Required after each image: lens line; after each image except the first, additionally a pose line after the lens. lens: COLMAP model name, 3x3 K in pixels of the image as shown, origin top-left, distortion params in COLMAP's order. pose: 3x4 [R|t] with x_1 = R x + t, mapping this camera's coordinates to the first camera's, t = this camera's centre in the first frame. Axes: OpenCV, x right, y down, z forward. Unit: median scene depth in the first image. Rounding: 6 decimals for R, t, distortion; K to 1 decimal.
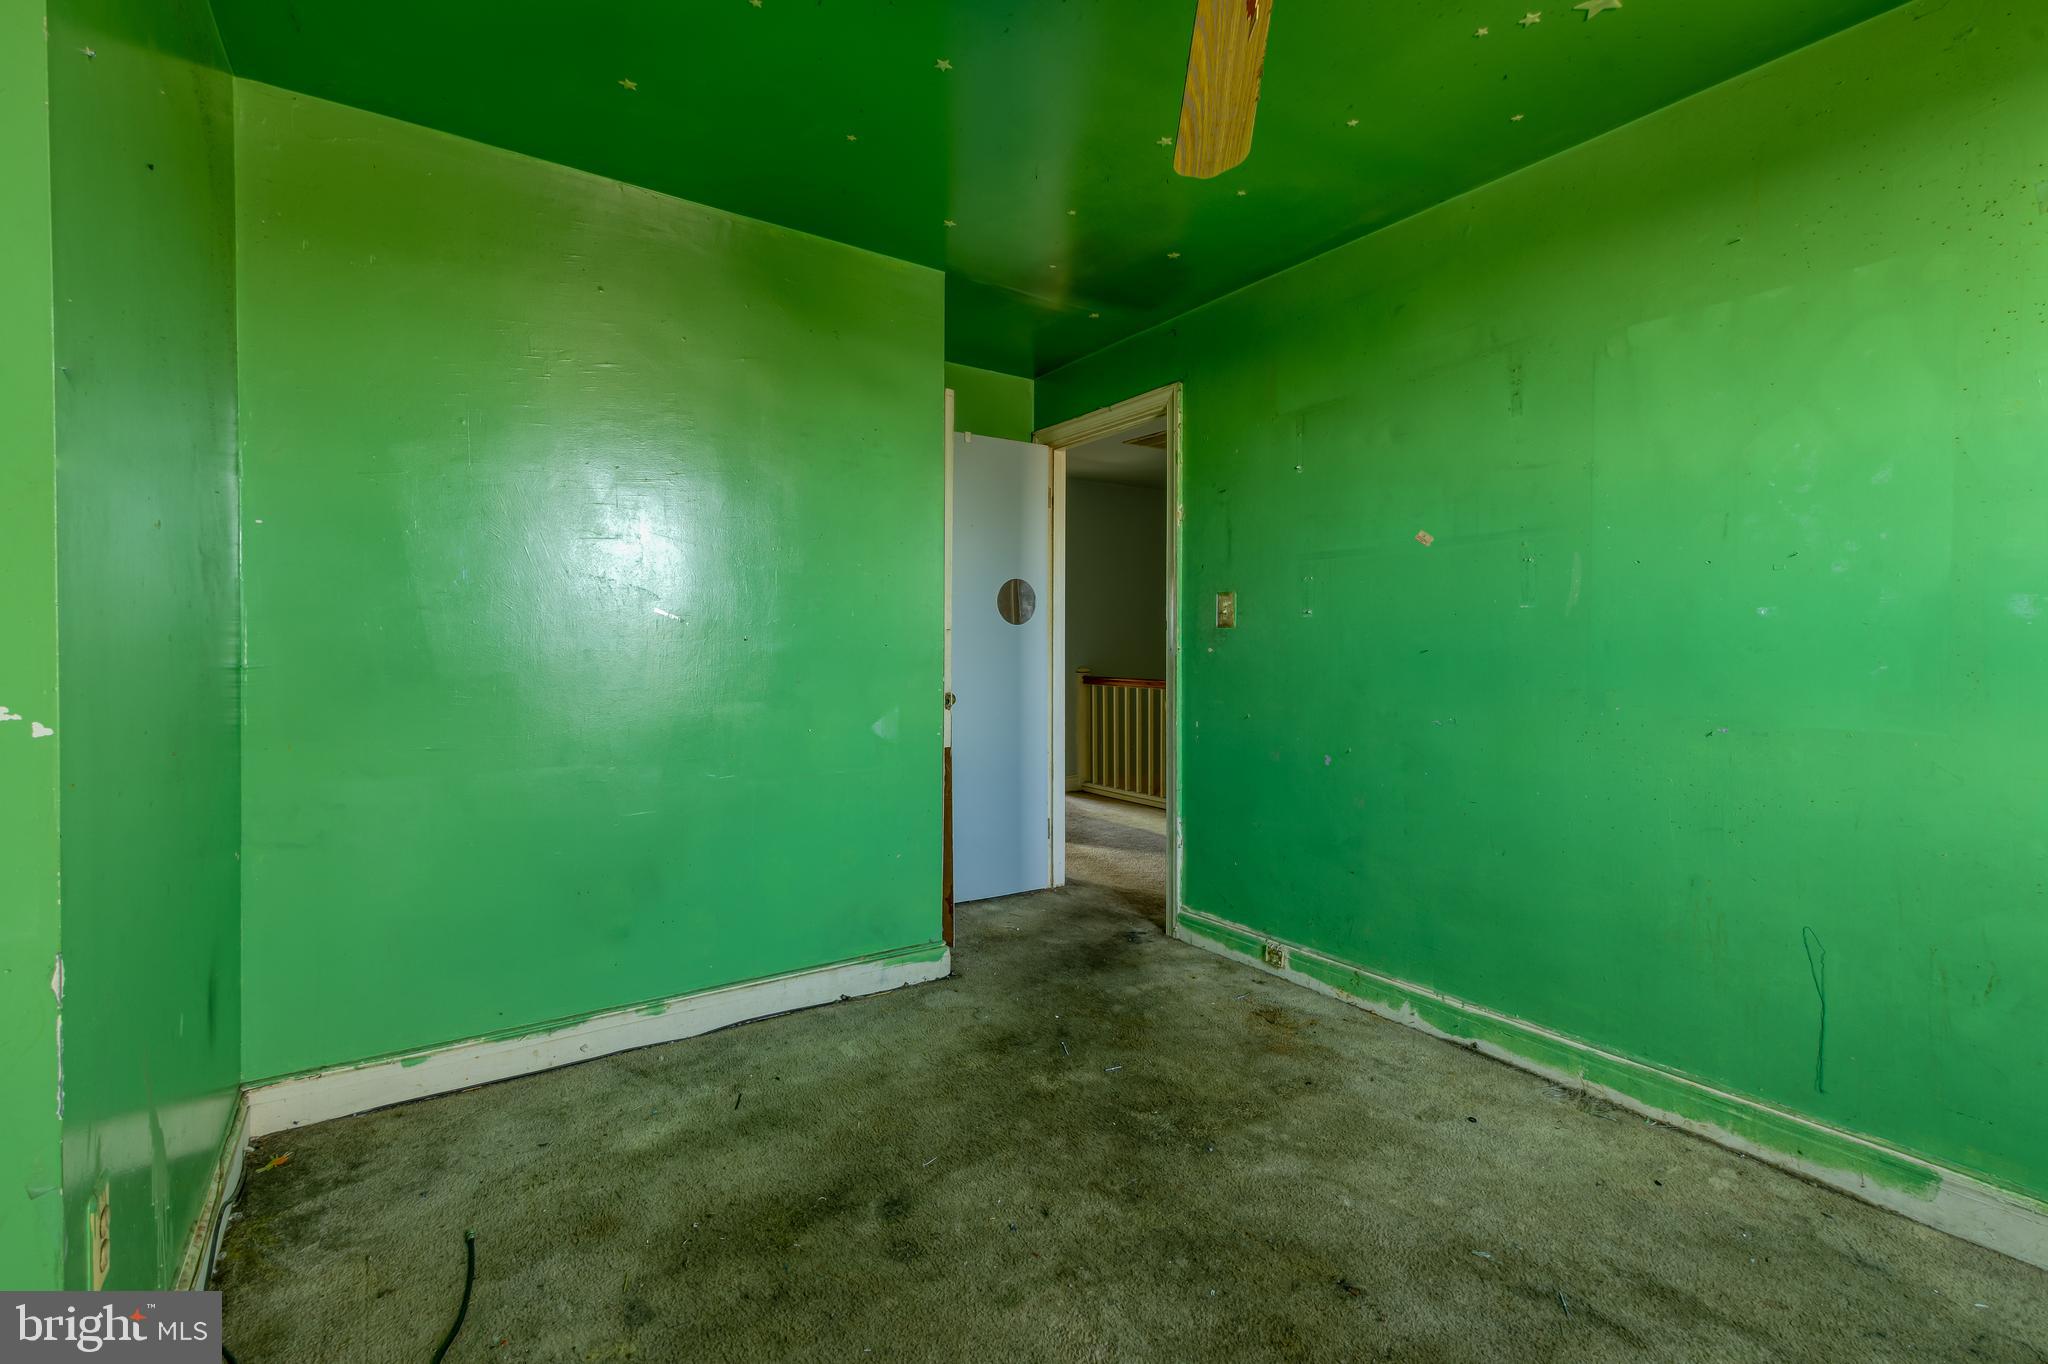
lens RADIAL K [[885.1, 0, 1027.0], [0, 885.1, 645.9], [0, 0, 1]] dist [0.019686, -0.000505]
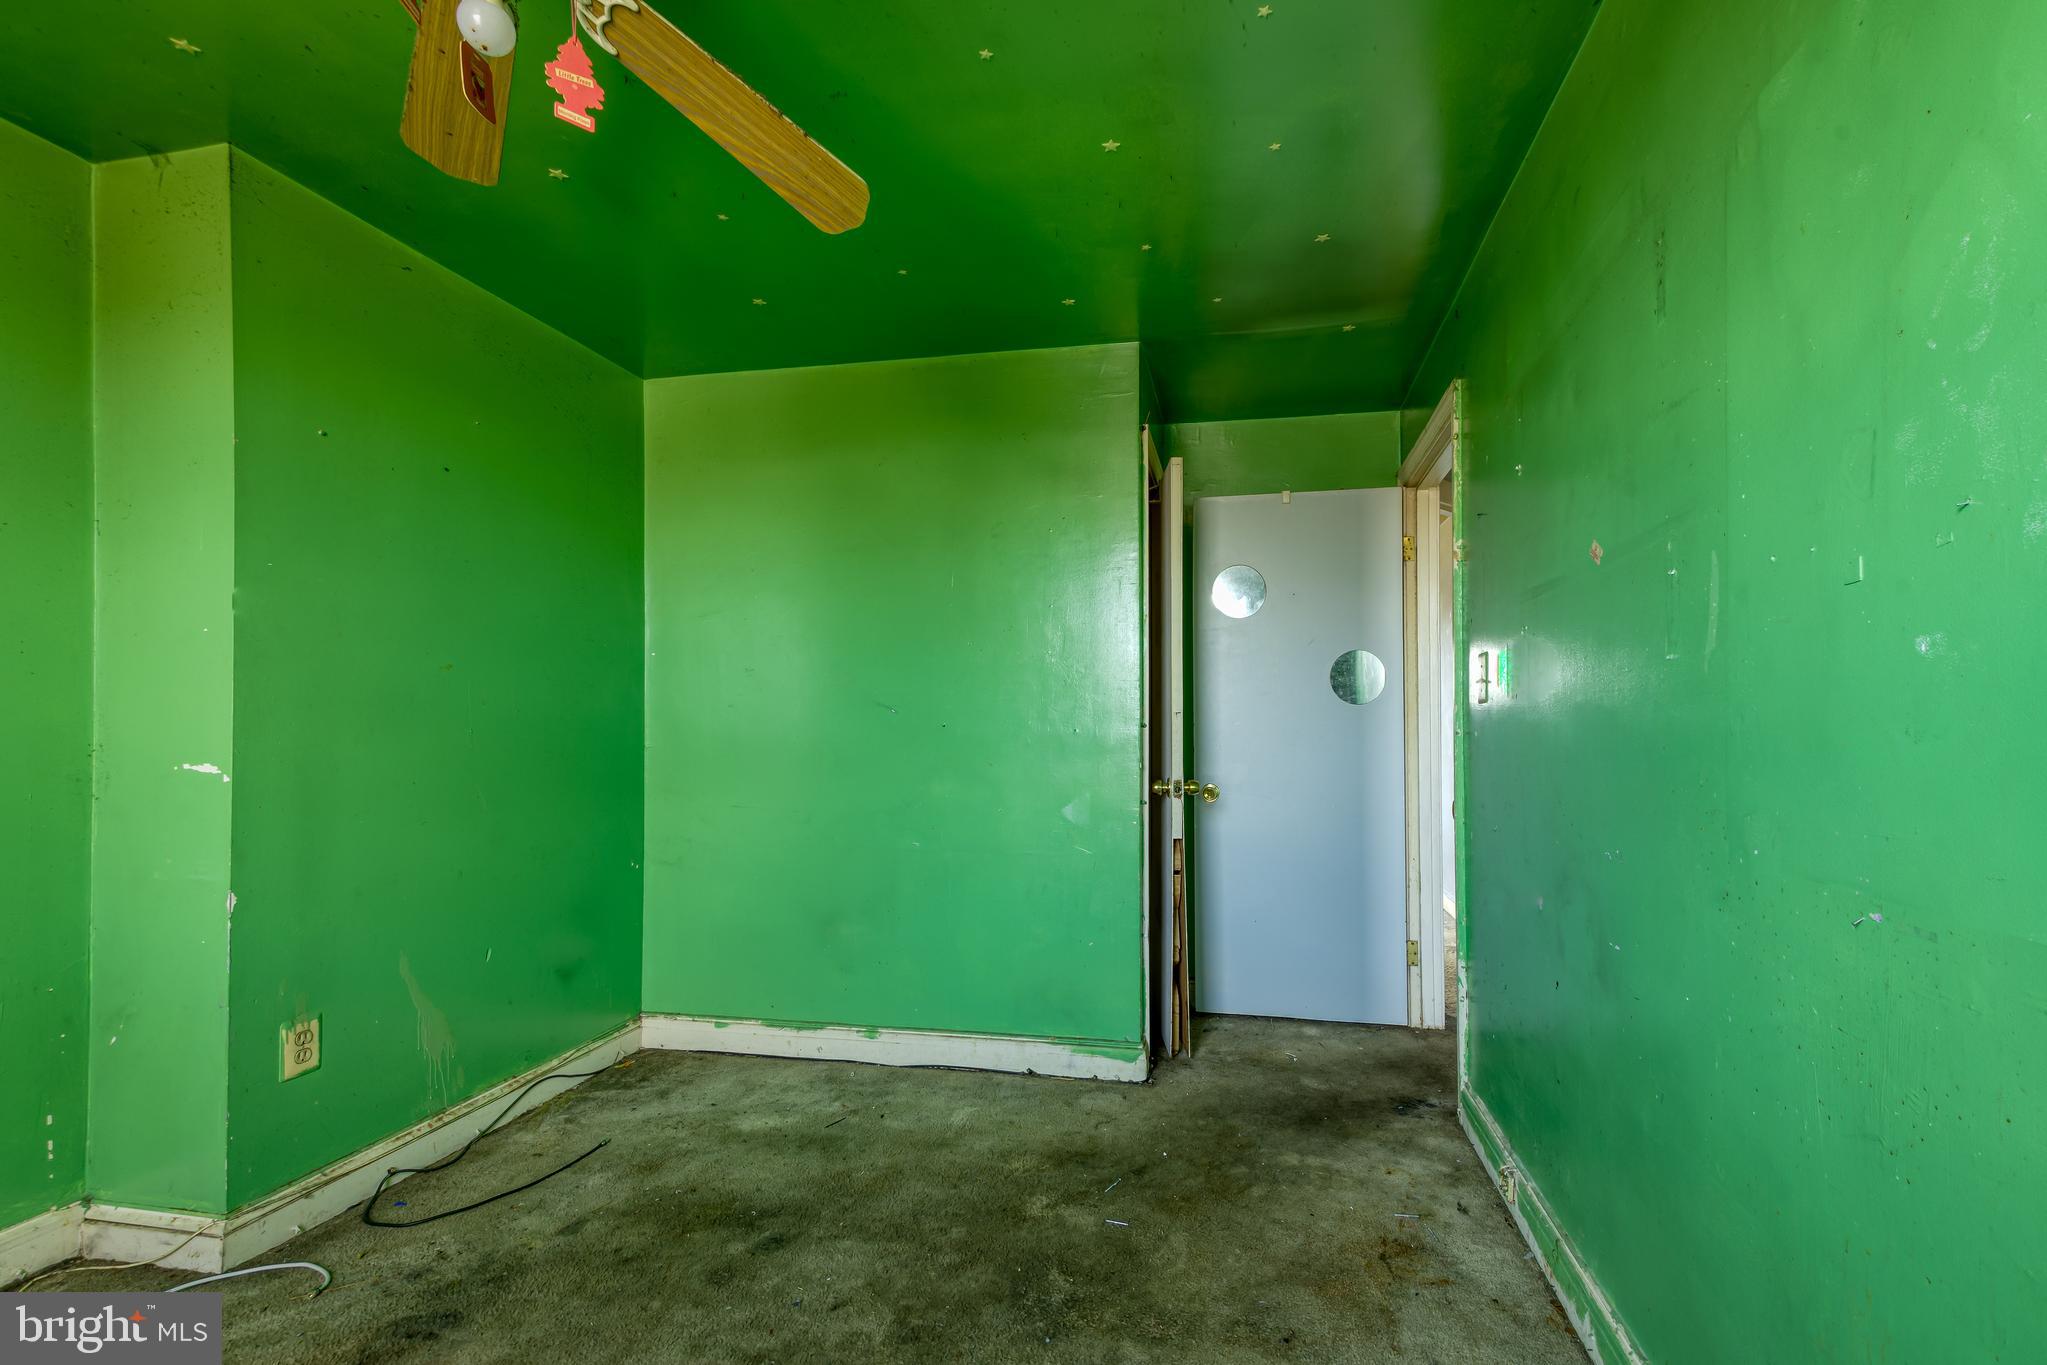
lens RADIAL K [[880.7, 0, 1026.9], [0, 880.7, 705.7], [0, 0, 1]] dist [0.021422, -0.000032]
pose [[0.719566, -0.023845, -0.694014, 0.646939], [0.006270, 0.999593, -0.027843, -0.000658], [0.694395, 0.015684, 0.719423, 0.317388]]
